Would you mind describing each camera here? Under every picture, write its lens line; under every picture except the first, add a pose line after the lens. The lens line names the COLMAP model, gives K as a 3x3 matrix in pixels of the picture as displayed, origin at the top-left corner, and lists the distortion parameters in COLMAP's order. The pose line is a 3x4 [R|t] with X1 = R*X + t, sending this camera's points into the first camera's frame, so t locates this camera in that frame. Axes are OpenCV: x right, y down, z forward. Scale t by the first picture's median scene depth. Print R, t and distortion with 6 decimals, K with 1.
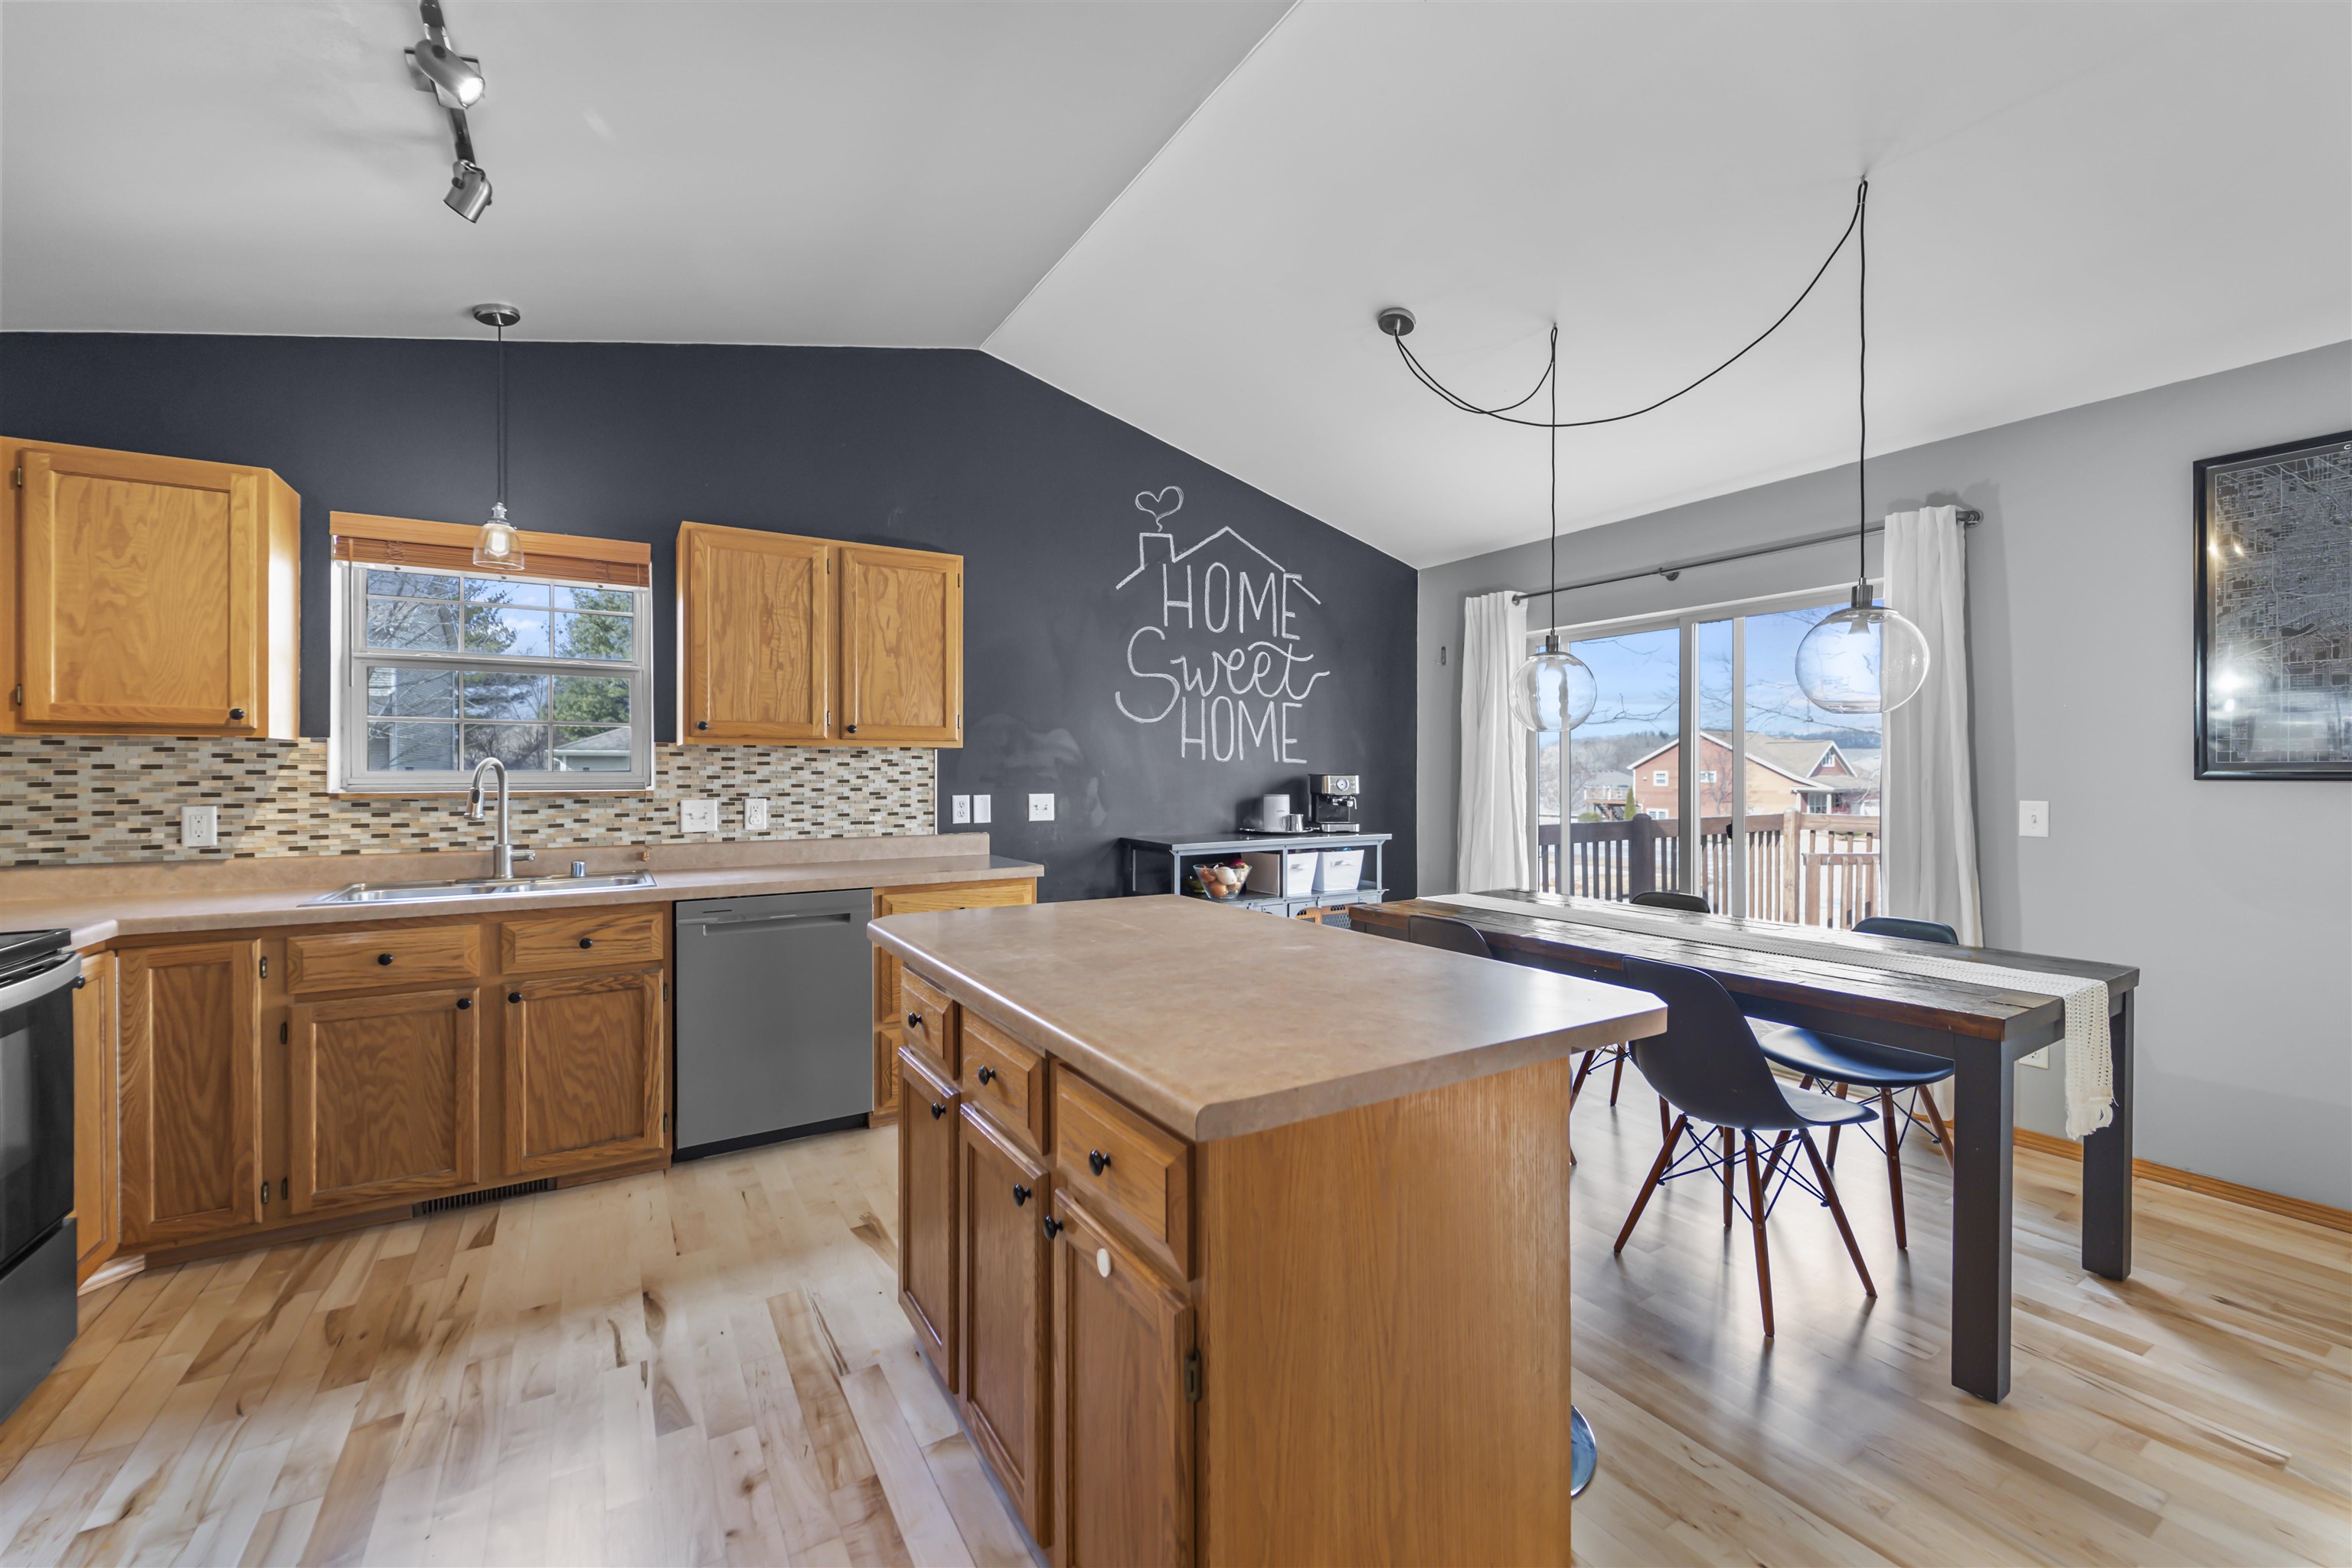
lens RADIAL K [[947.3, 0, 1162.2], [0, 947.3, 773.0], [0, 0, 1]] dist [-0.001707, -0.000491]
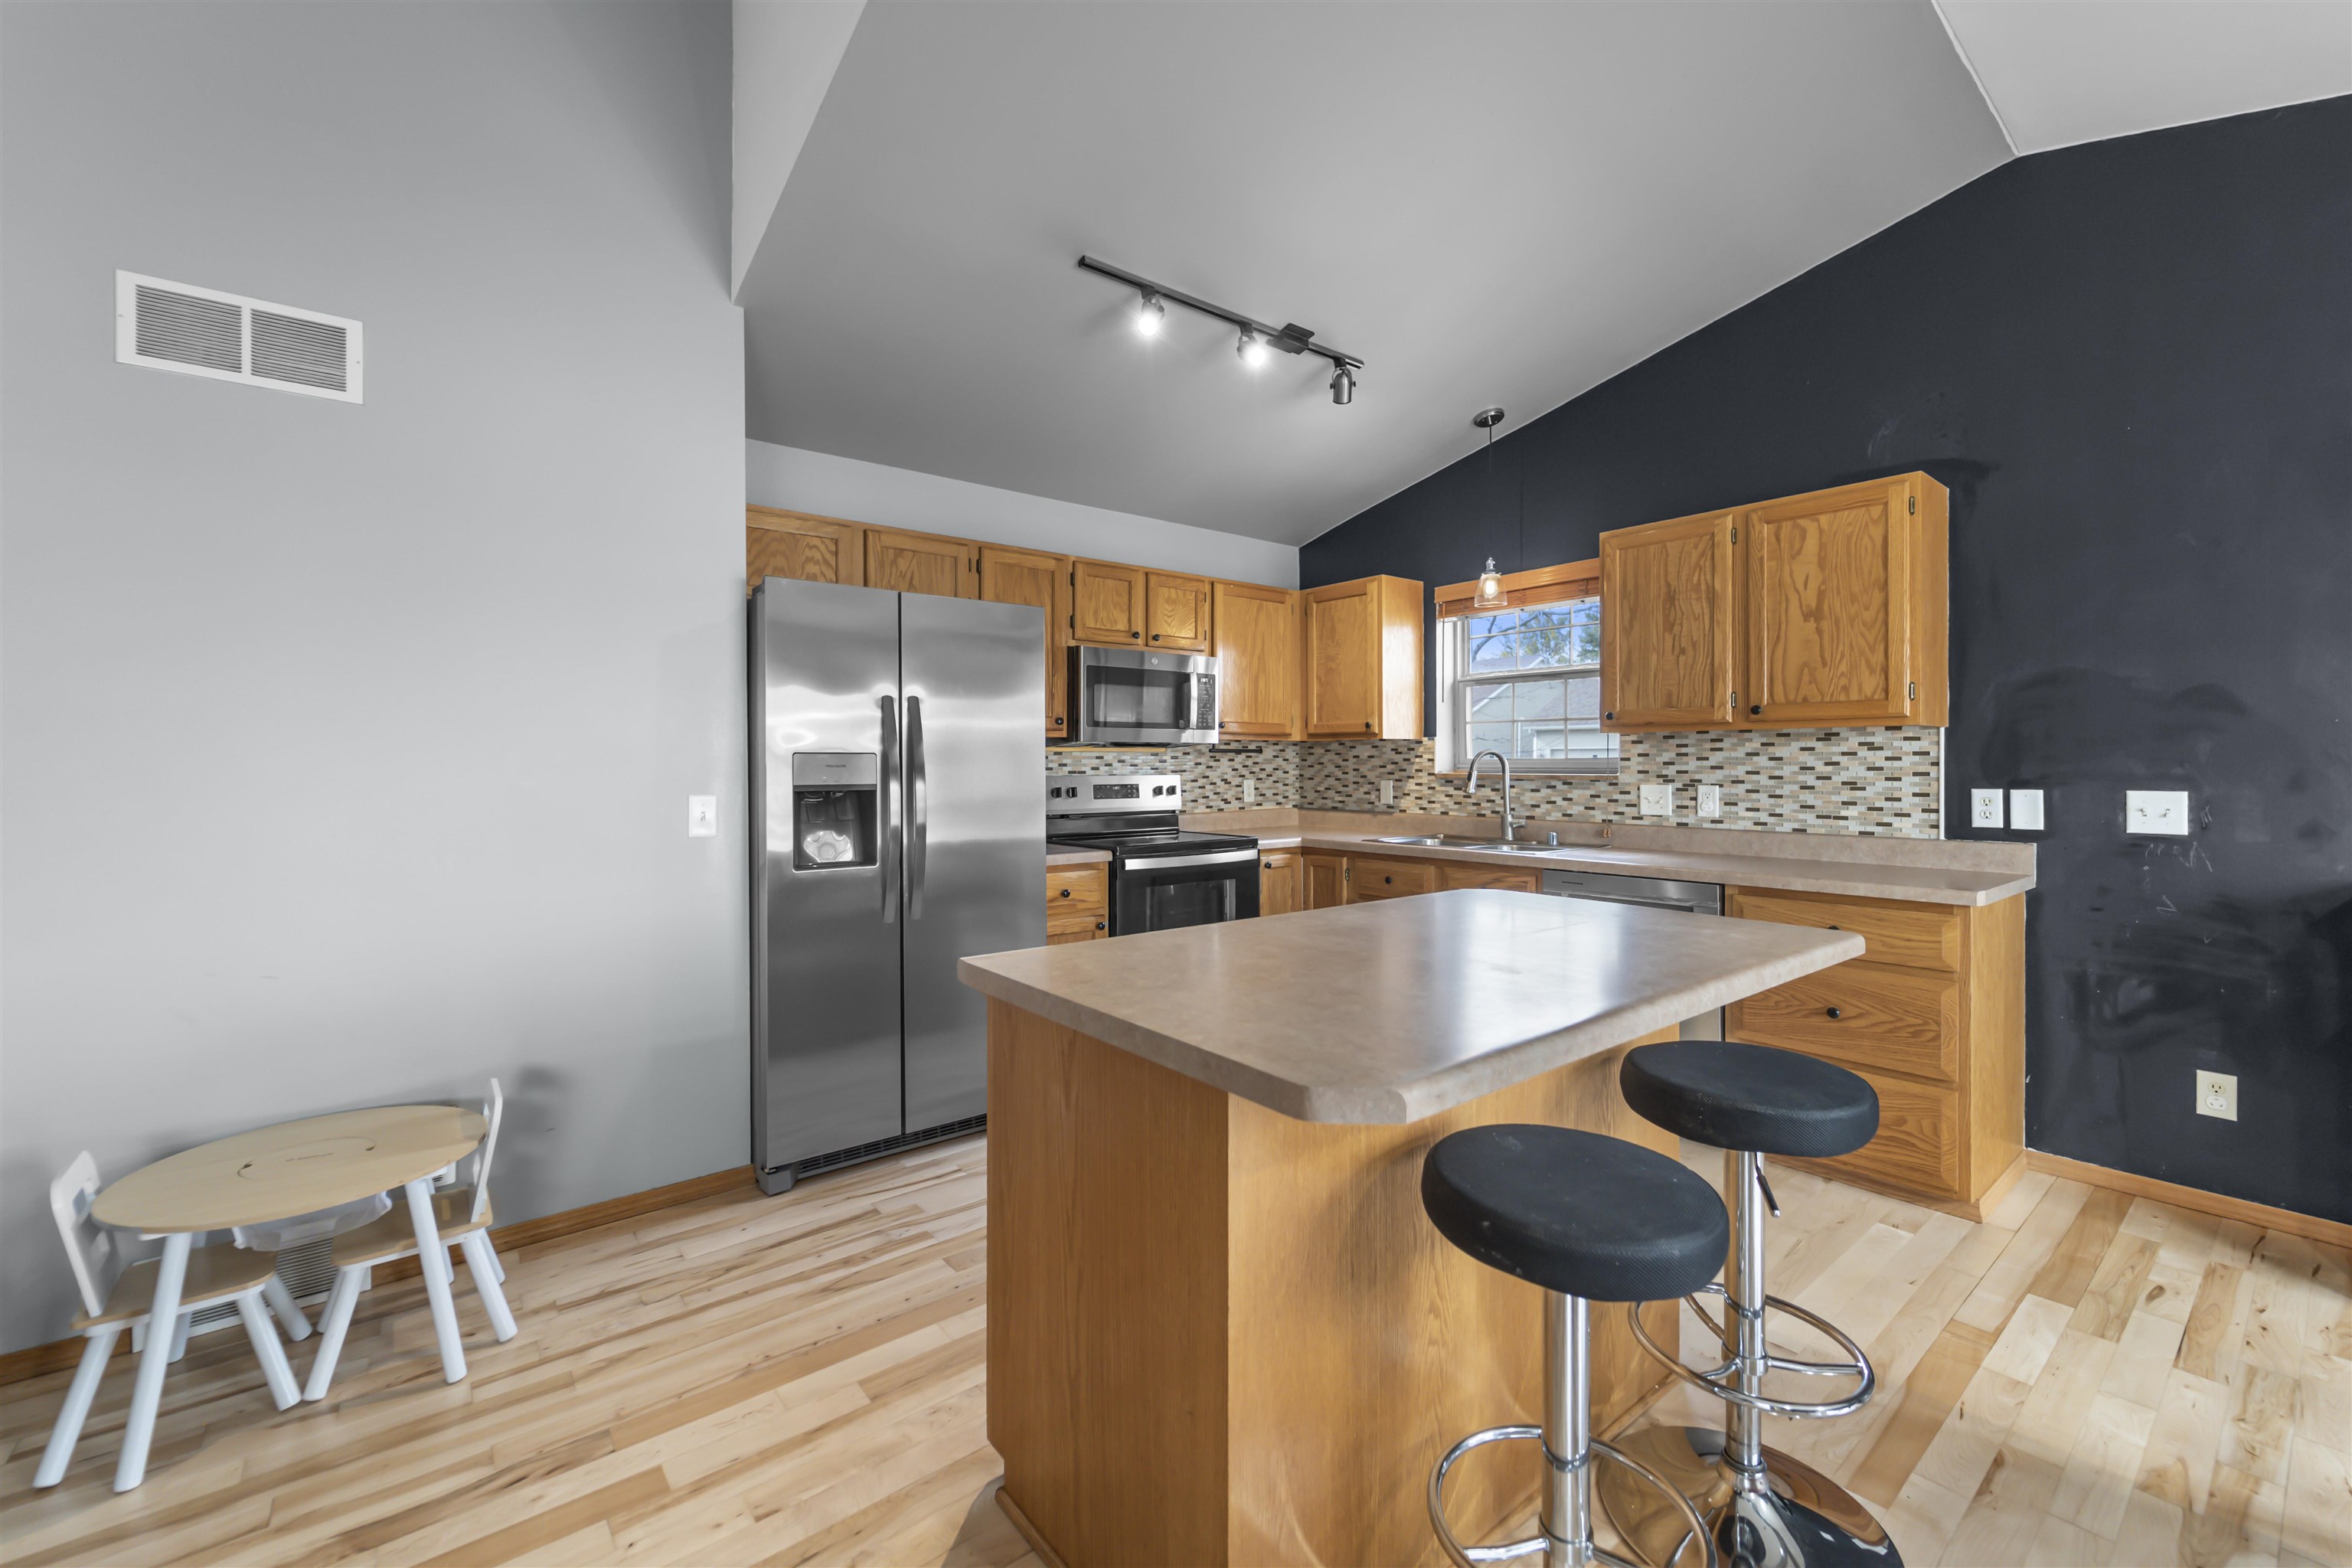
lens RADIAL K [[947.3, 0, 1164.9], [0, 947.3, 765.8], [0, 0, 1]] dist [-0.001707, -0.000491]
pose [[0.113684, 0.003500, -0.993511, 0.494649], [0.002093, 0.999991, 0.003762, 0.001951], [0.993515, -0.002507, 0.113675, 0.332484]]
